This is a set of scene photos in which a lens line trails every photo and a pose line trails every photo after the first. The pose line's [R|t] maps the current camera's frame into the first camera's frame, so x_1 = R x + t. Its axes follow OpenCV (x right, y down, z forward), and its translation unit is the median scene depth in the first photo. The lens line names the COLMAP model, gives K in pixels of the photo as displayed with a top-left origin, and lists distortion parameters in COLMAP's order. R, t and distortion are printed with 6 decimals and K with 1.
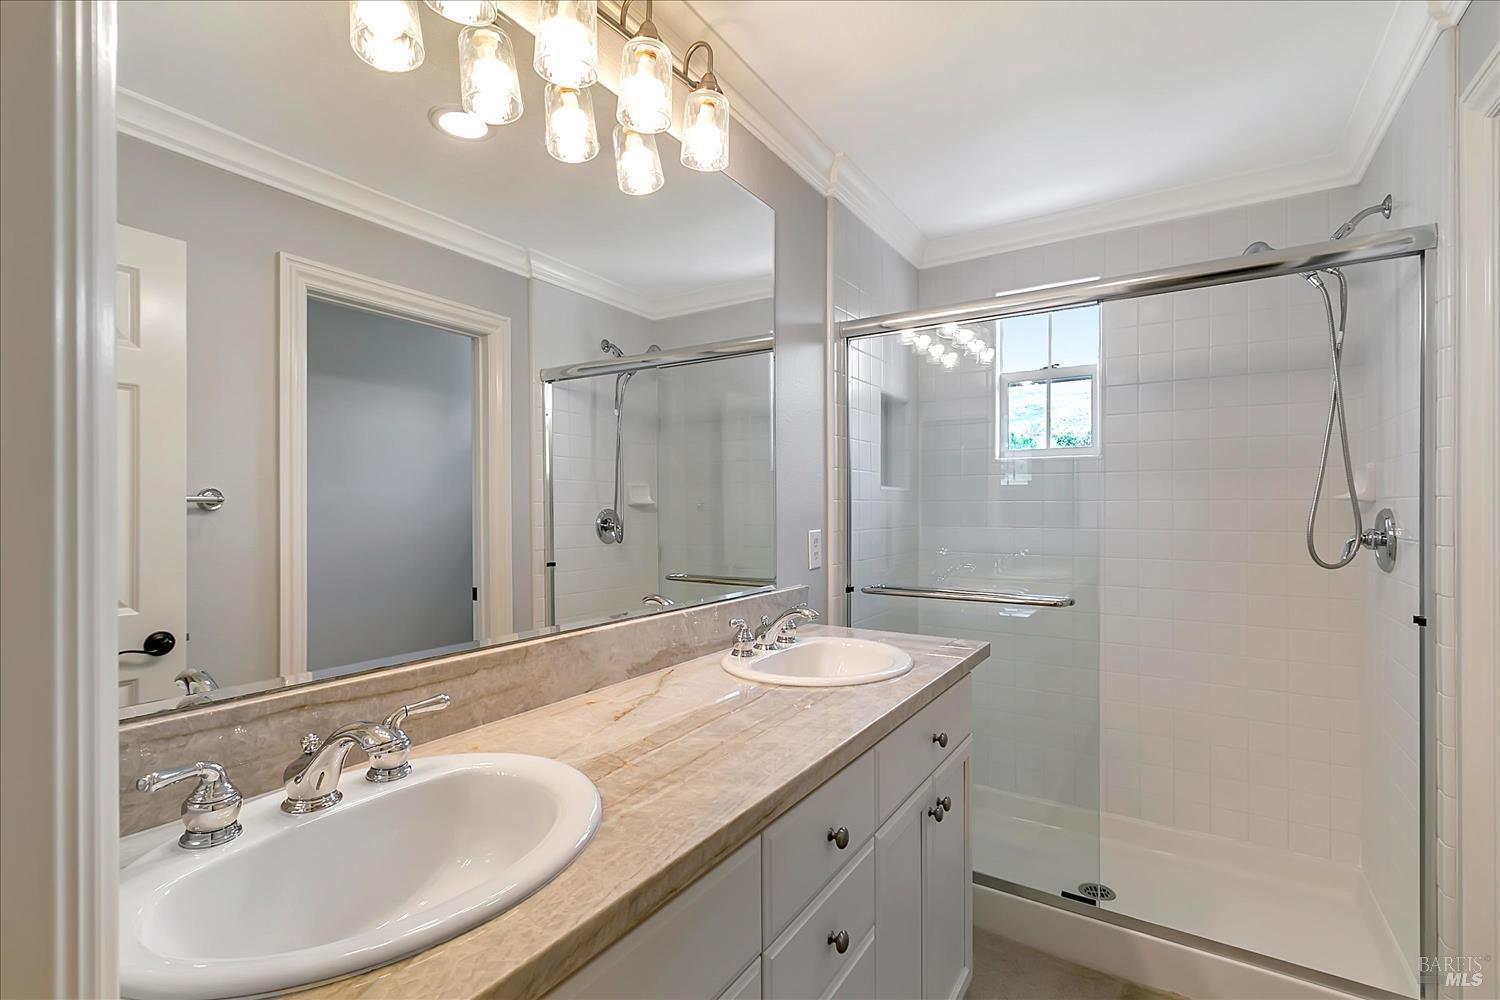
lens RADIAL K [[674.9, 0, 742.1], [0, 674.9, 506.7], [0, 0, 1]] dist [0.000654, 0.000056]
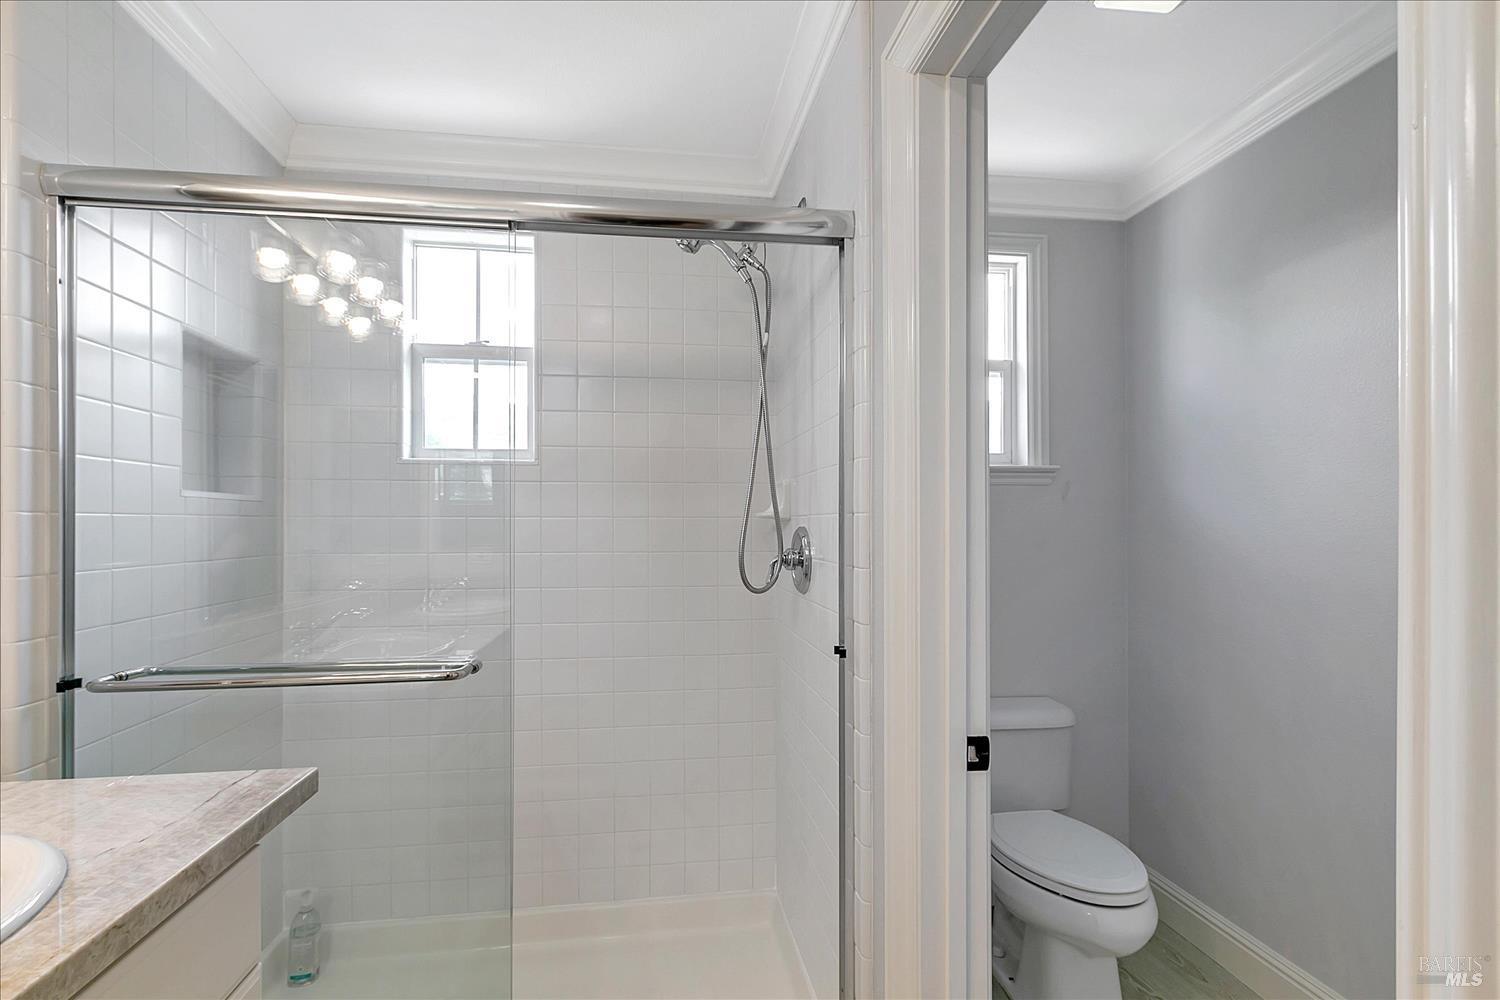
lens RADIAL K [[709.0, 0, 737.7], [0, 709.0, 520.9], [0, 0, 1]] dist [0.002742, 0.000310]
pose [[0.749670, 0.002629, 0.661807, 0.220507], [0.001080, 0.999986, -0.005196, -0.000025], [-0.661811, 0.004610, 0.749657, 0.304069]]
